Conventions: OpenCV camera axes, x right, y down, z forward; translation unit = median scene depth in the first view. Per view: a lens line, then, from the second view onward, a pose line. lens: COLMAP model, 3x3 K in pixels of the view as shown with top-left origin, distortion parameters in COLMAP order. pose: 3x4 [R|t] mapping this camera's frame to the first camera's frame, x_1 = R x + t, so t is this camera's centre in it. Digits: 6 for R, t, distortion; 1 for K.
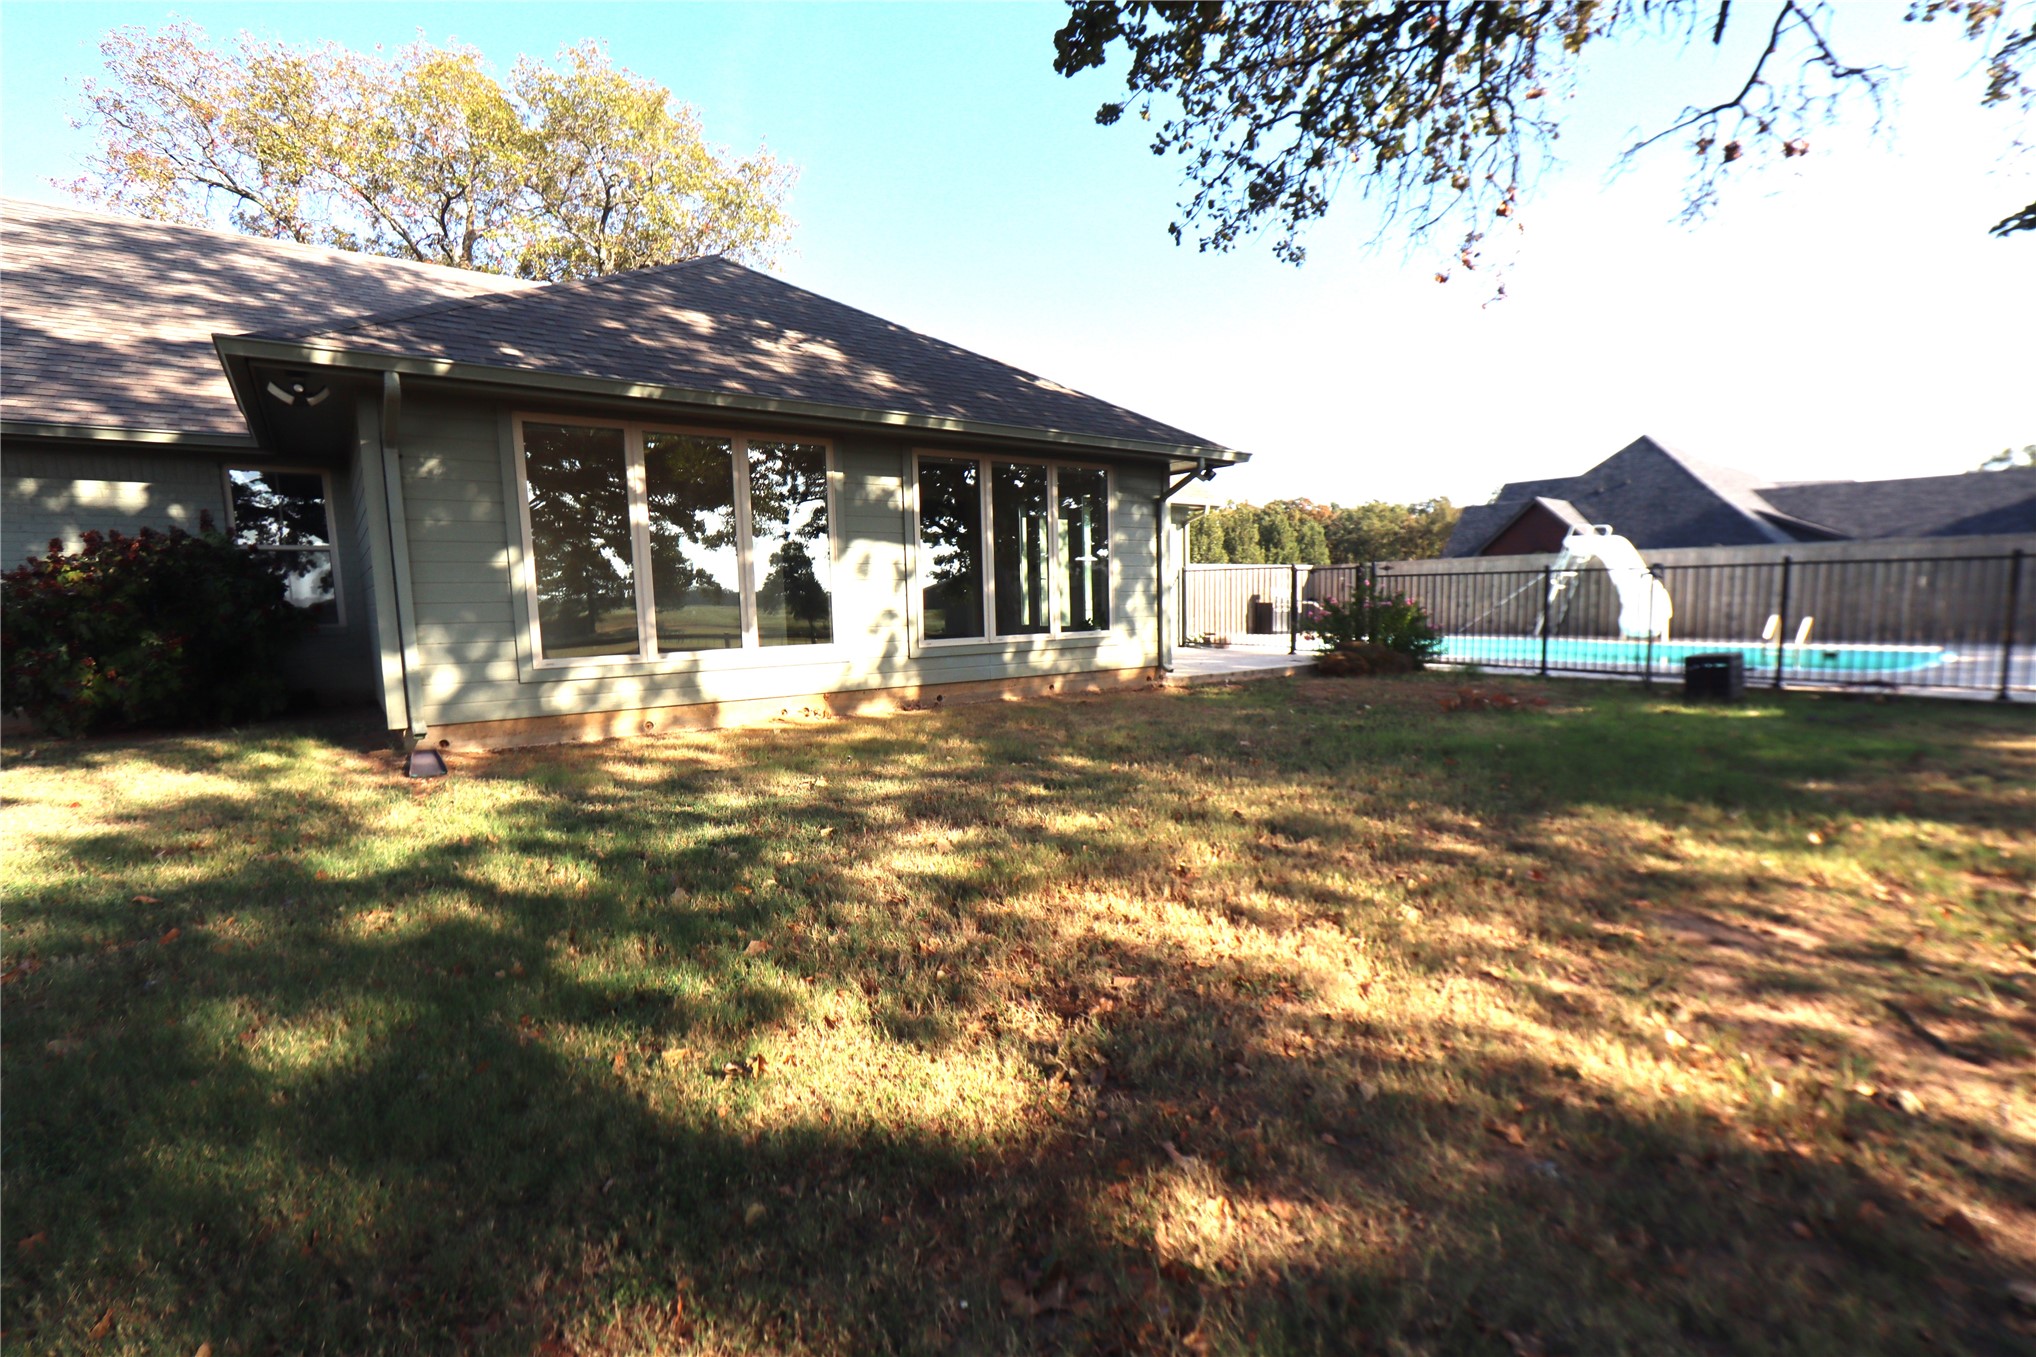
lens RADIAL K [[882.4, 0, 993.7], [0, 882.4, 720.0], [0, 0, 1]] dist [-0.019776, 0.005598]
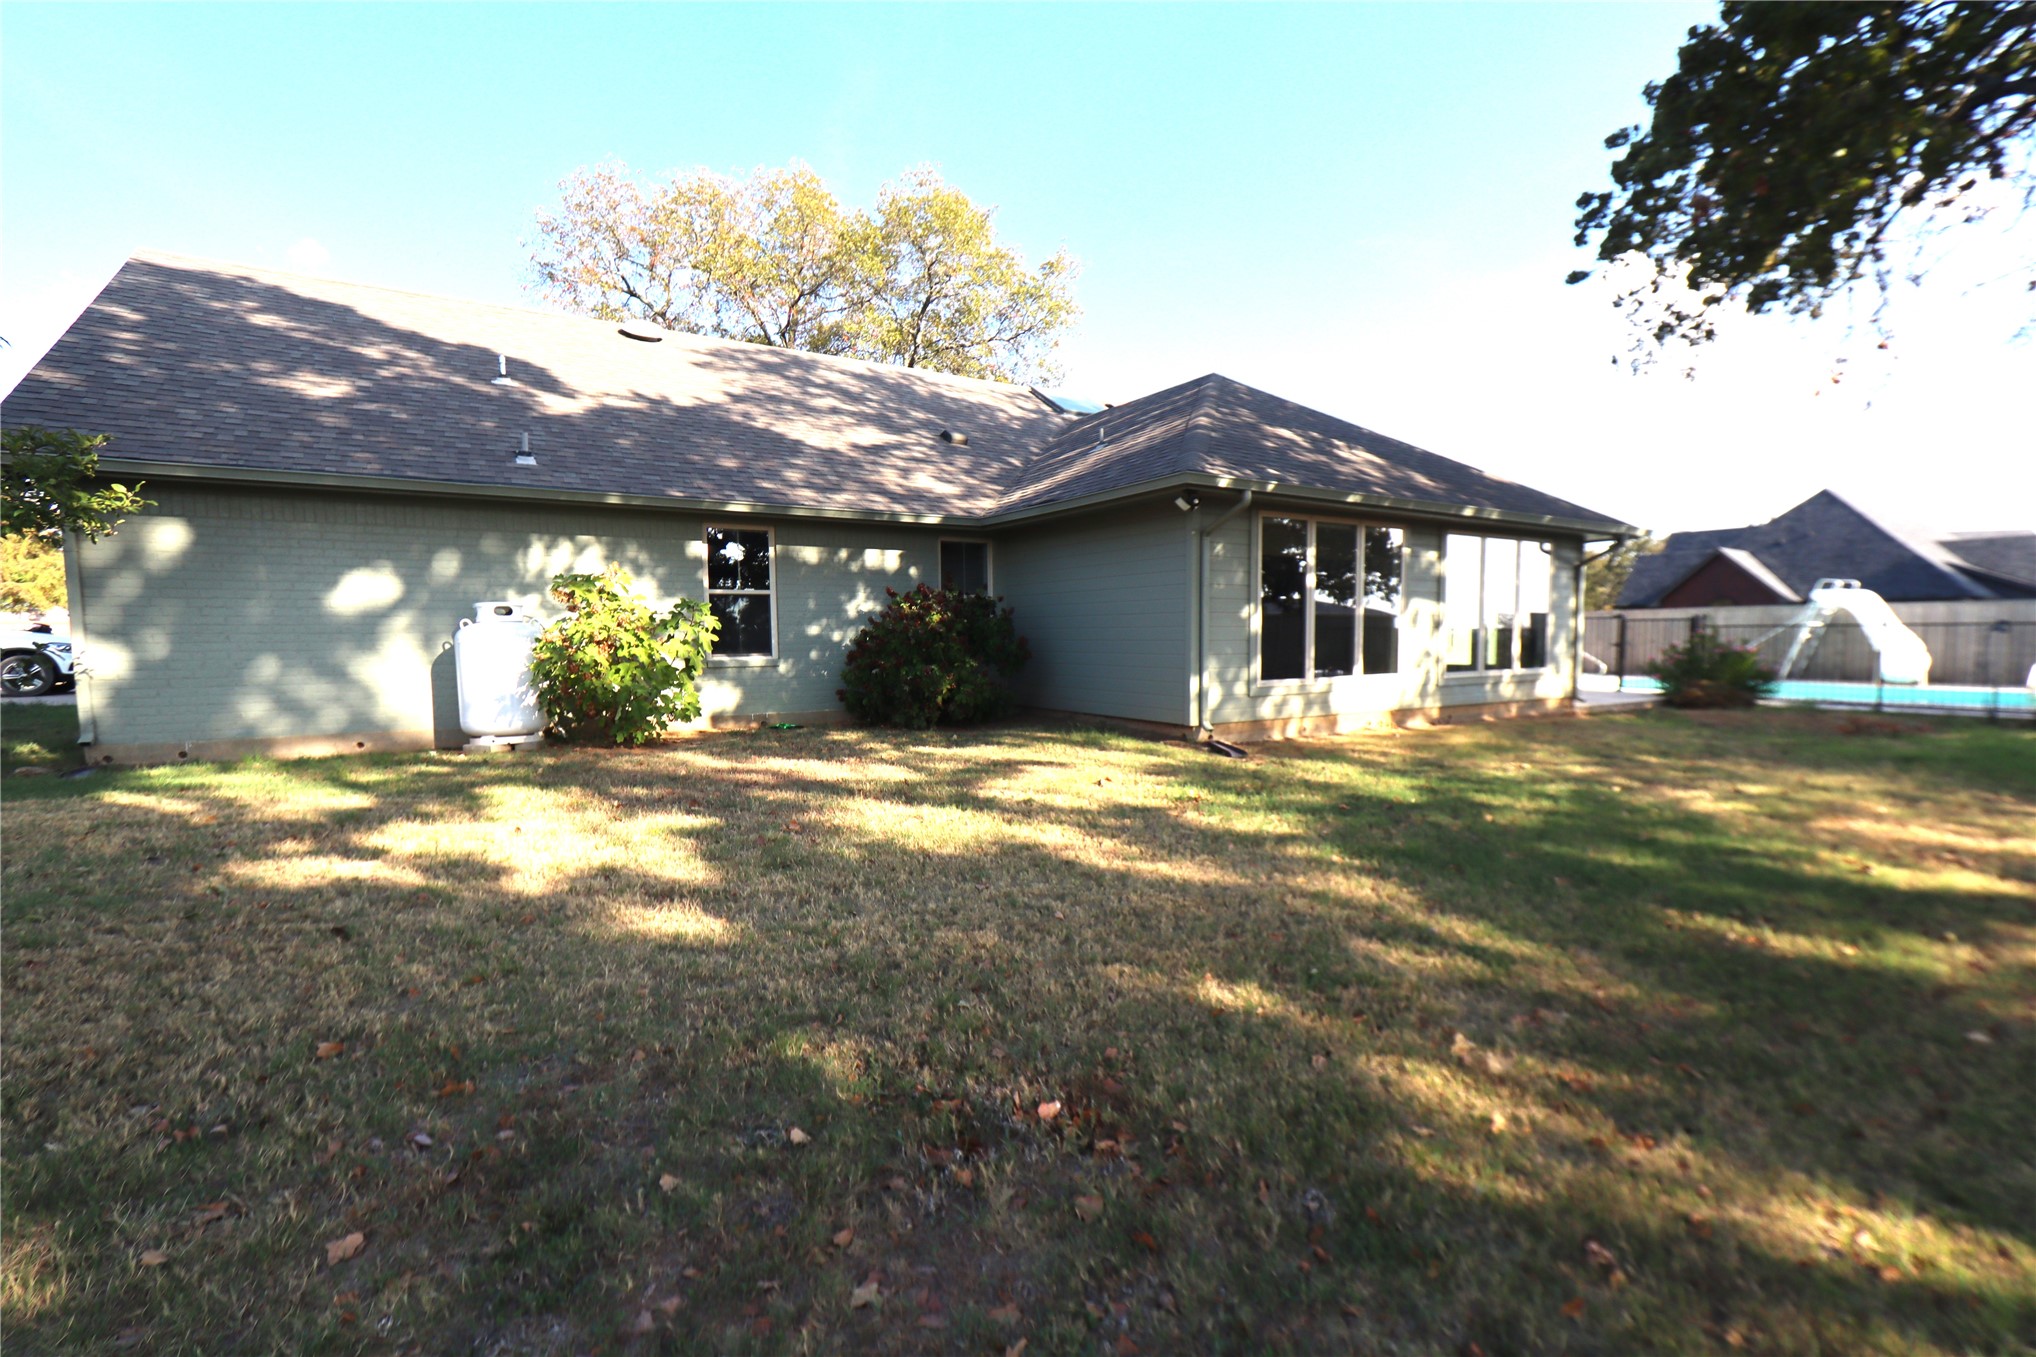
lens RADIAL K [[872.1, 0, 1018.4], [0, 872.1, 727.7], [0, 0, 1]] dist [-0.014807, 0.000233]
pose [[0.997612, 0.018817, -0.066455, -0.770876], [-0.020945, 0.999285, -0.031476, 0.055745], [0.065815, 0.032793, 0.997293, -0.416543]]
